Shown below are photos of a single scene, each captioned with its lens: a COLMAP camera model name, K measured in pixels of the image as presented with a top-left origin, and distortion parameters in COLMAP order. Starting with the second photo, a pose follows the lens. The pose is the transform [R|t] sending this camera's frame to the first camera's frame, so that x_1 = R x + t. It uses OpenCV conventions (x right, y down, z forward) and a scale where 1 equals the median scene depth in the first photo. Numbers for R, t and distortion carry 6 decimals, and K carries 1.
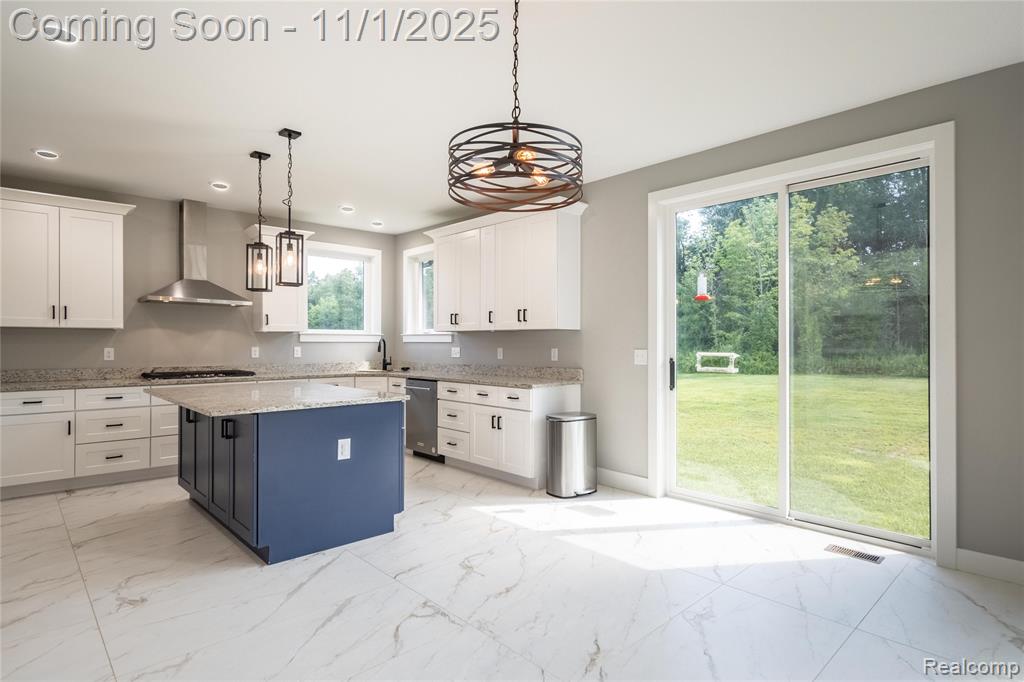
lens RADIAL K [[535.1, 0, 517.5], [0, 535.1, 338.7], [0, 0, 1]] dist [0.005971, -0.003532]
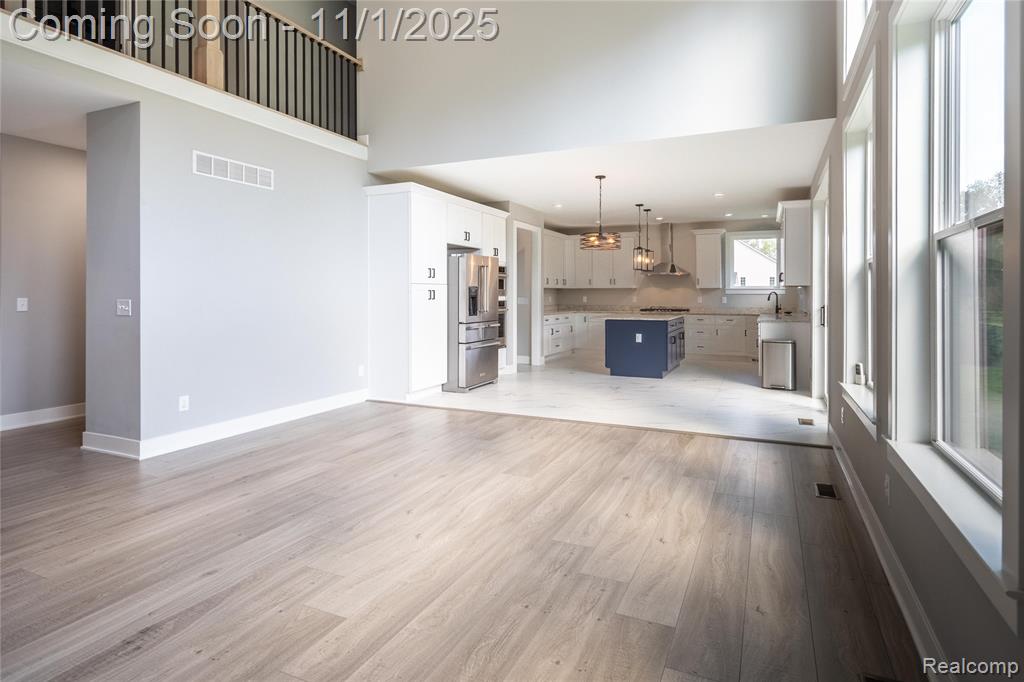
lens RADIAL K [[535.1, 0, 532.1], [0, 535.1, 293.9], [0, 0, 1]] dist [0.005971, -0.003532]
pose [[0.394995, -0.000612, -0.918683, 1.021753], [0.006453, 0.999977, 0.002108, -0.001506], [0.918661, -0.006761, 0.394989, -0.239837]]
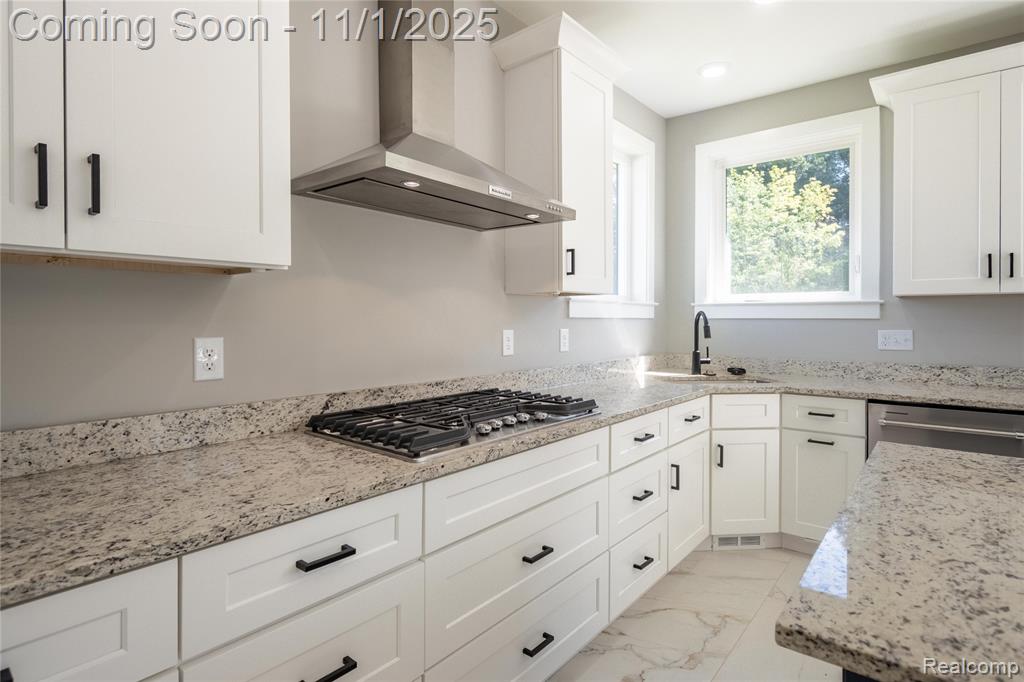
lens RADIAL K [[535.1, 0, 513.0], [0, 535.1, 321.1], [0, 0, 1]] dist [0.005971, -0.003532]
pose [[0.991323, -0.000094, 0.131451, -0.593843], [-0.001366, 0.999938, 0.011020, 0.004437], [-0.131444, -0.011104, 0.991261, 0.641892]]
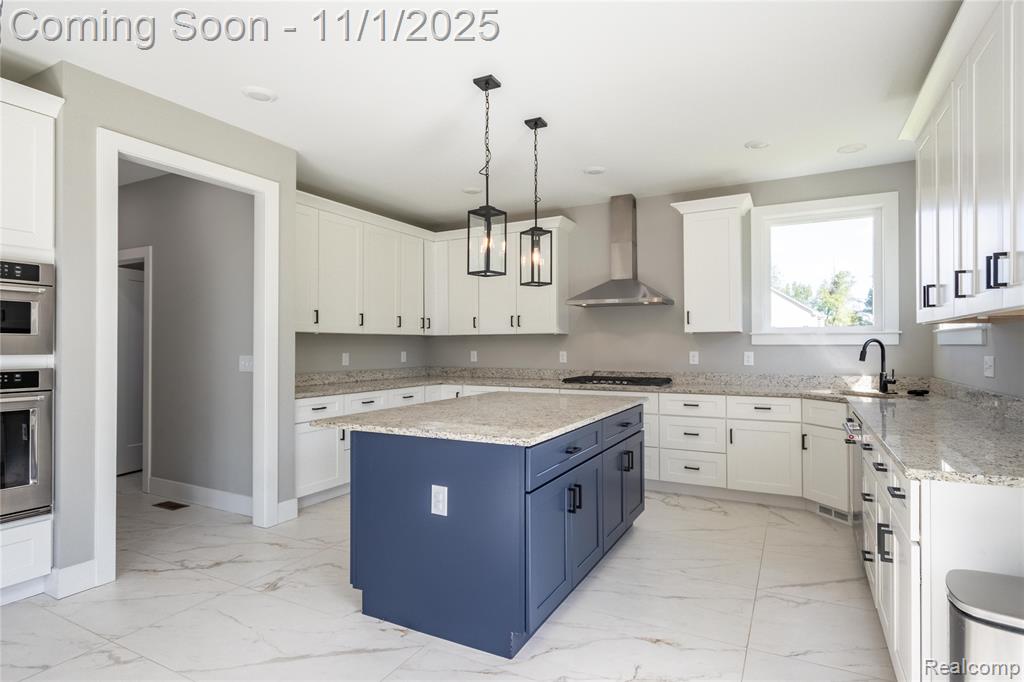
lens RADIAL K [[535.1, 0, 512.9], [0, 535.1, 342.5], [0, 0, 1]] dist [0.005971, -0.003532]
pose [[0.323780, -0.007283, -0.946105, 0.219912], [0.010494, 0.999937, -0.004106, 0.002498], [0.946074, -0.008599, 0.323835, 0.515592]]
